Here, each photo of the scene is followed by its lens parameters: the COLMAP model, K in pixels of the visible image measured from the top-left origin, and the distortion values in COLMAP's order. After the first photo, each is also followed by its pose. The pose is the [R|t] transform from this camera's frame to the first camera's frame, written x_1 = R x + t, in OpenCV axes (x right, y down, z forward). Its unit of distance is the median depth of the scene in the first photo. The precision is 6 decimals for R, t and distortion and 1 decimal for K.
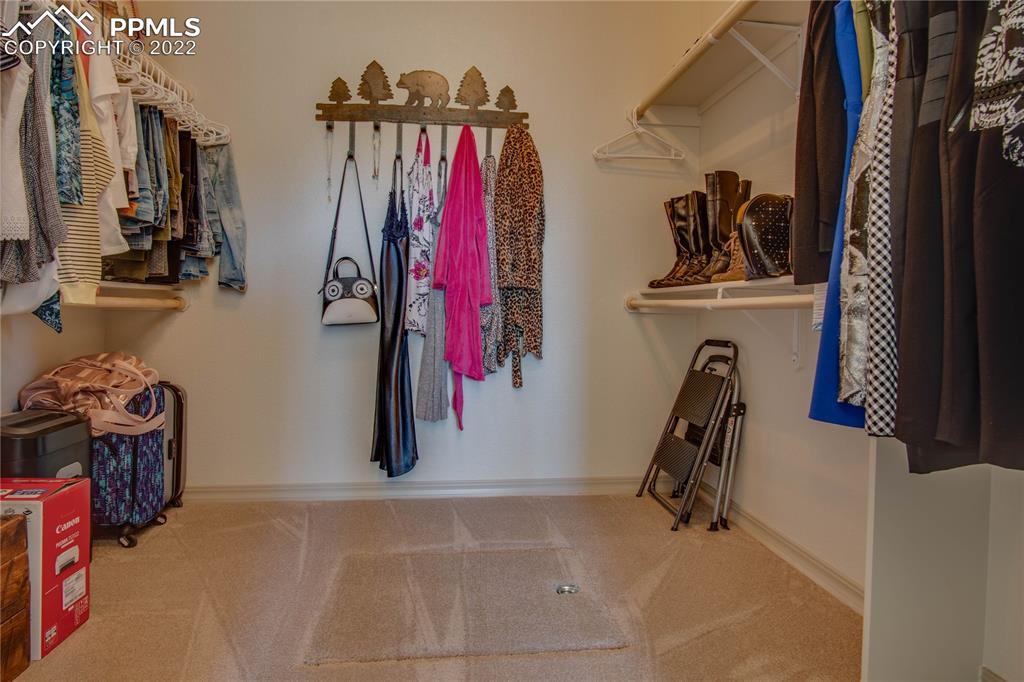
lens RADIAL K [[556.2, 0, 506.1], [0, 556.2, 318.7], [0, 0, 1]] dist [-0.031916, 0.007066]
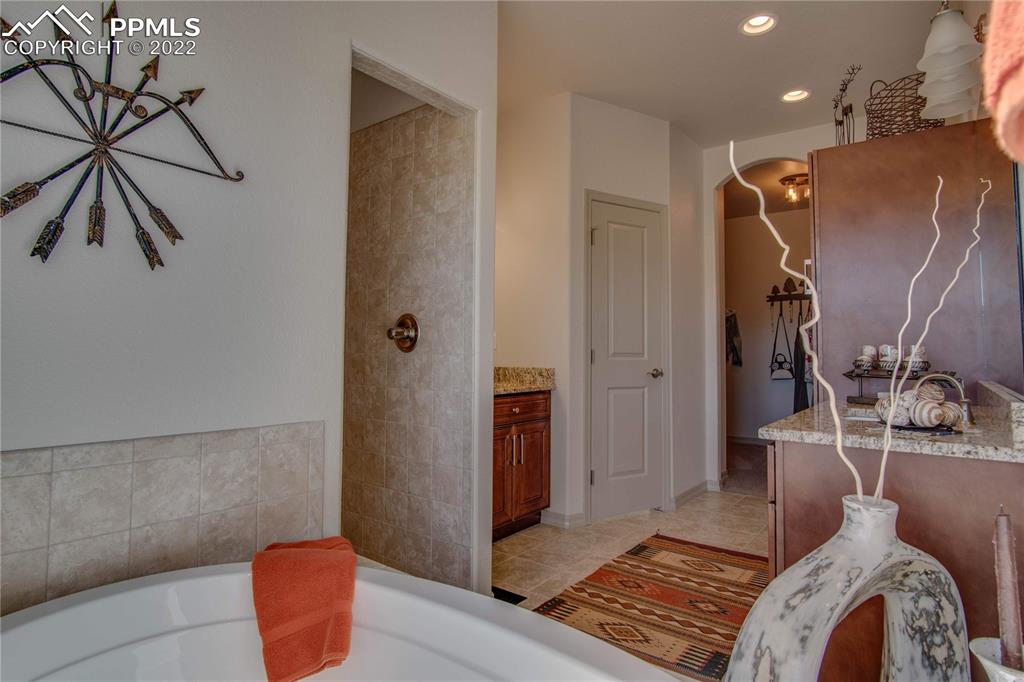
lens RADIAL K [[556.2, 0, 506.1], [0, 556.2, 318.7], [0, 0, 1]] dist [-0.031916, 0.007066]
pose [[0.716441, -0.038914, -0.696561, 0.611401], [0.000639, 0.998479, -0.055124, -0.129582], [0.697647, 0.039048, 0.715377, -1.789921]]
